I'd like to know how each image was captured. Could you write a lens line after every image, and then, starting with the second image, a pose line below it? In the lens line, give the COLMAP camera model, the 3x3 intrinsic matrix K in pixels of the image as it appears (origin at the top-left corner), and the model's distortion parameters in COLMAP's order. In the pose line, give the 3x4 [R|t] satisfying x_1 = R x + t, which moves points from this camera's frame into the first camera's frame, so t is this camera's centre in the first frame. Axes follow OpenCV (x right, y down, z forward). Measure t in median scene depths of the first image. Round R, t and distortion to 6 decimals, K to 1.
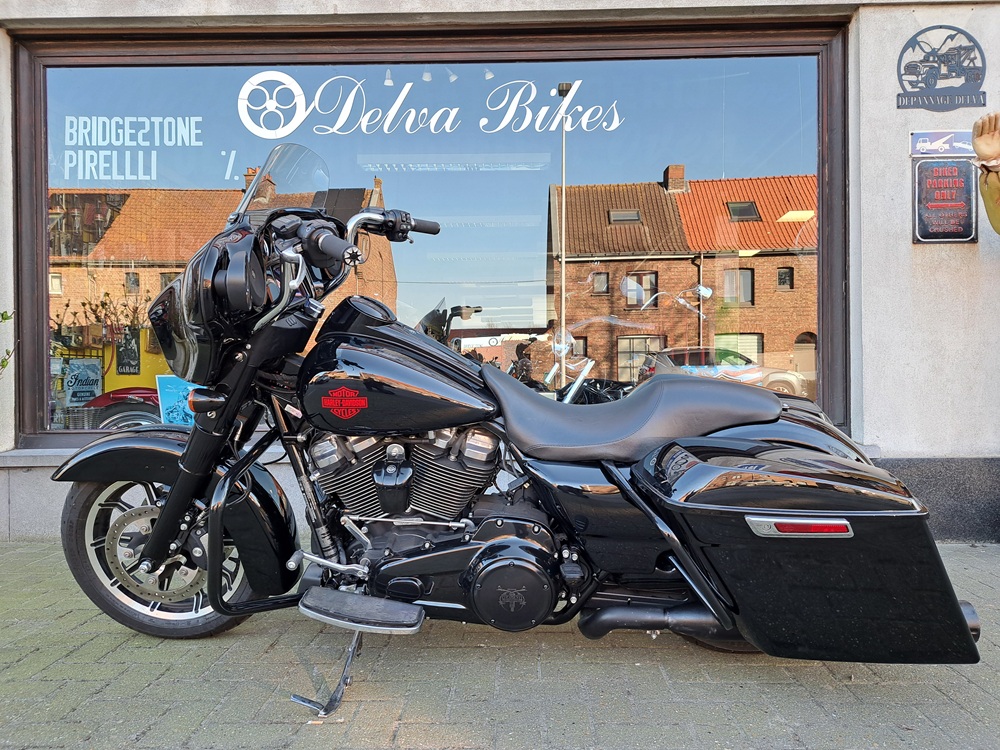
lens RADIAL K [[757.3, 0, 500.7], [0, 757.3, 374.3], [0, 0, 1]] dist [-0.000860, -0.000086]
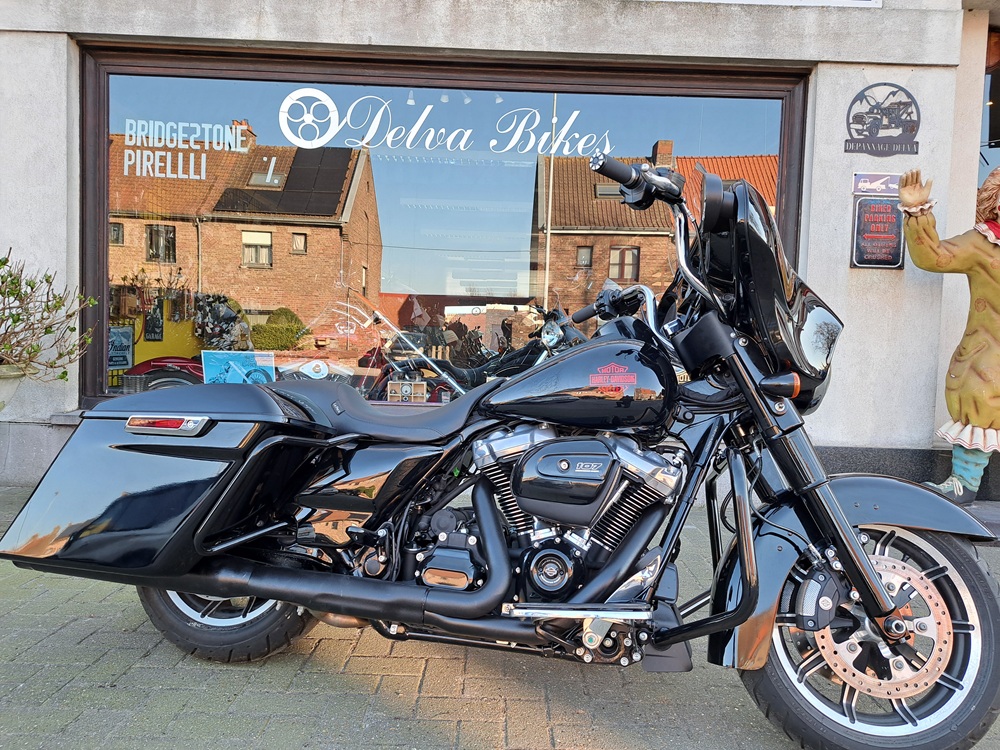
lens RADIAL K [[757.3, 0, 499.5], [0, 757.3, 376.2], [0, 0, 1]] dist [-0.000860, -0.000086]
pose [[0.998800, 0.040291, 0.027845, -0.030802], [-0.041559, 0.998049, 0.046592, -0.032230], [-0.025913, -0.047693, 0.998526, -0.170536]]
